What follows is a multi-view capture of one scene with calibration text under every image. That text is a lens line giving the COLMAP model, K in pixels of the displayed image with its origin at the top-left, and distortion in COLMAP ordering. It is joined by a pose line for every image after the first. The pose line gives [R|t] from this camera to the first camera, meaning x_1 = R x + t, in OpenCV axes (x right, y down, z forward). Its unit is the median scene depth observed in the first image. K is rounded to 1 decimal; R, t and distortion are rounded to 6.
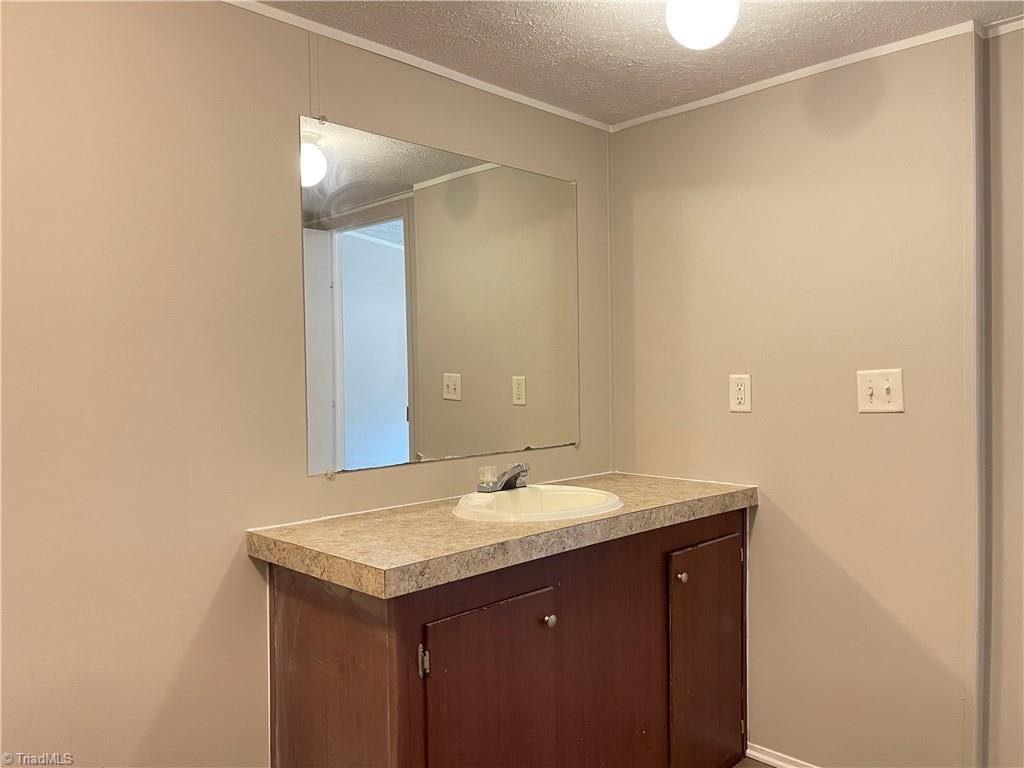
lens RADIAL K [[779.5, 0, 512.0], [0, 779.5, 384.0], [0, 0, 1]] dist [0.005159, -0.001899]
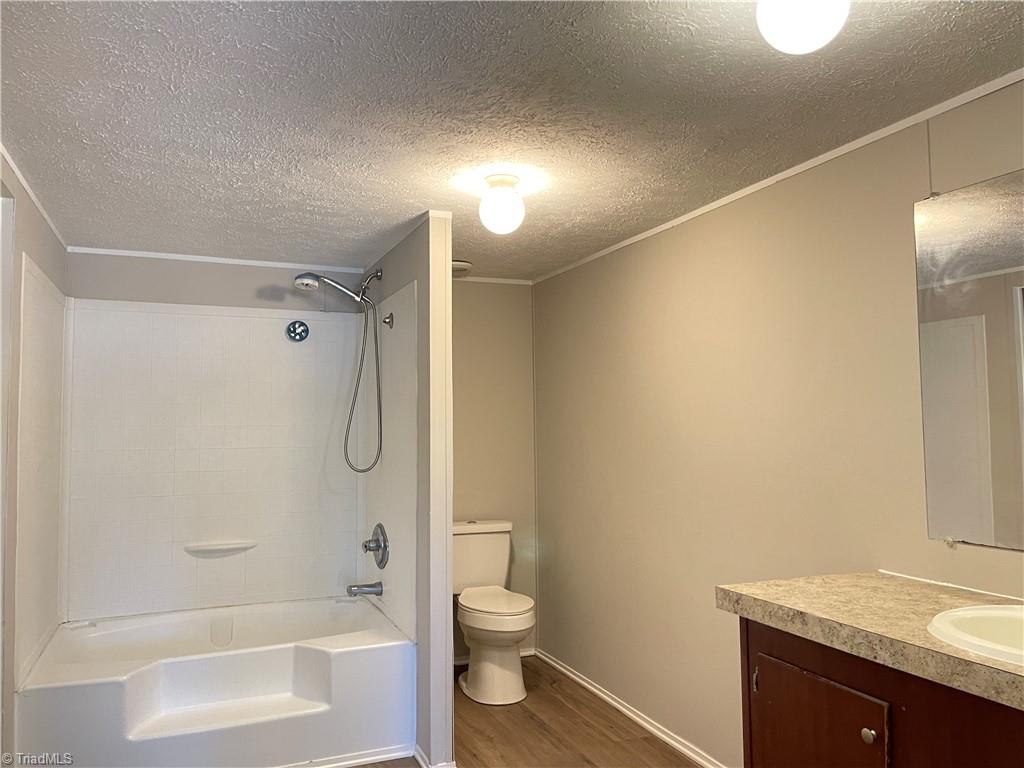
lens RADIAL K [[779.5, 0, 512.0], [0, 779.5, 384.0], [0, 0, 1]] dist [0.005159, -0.001899]
pose [[-0.381124, -0.031671, -0.923981, 1.018785], [-0.001667, 0.999435, -0.033570, -0.057994], [0.924523, -0.011254, -0.380961, 0.968674]]
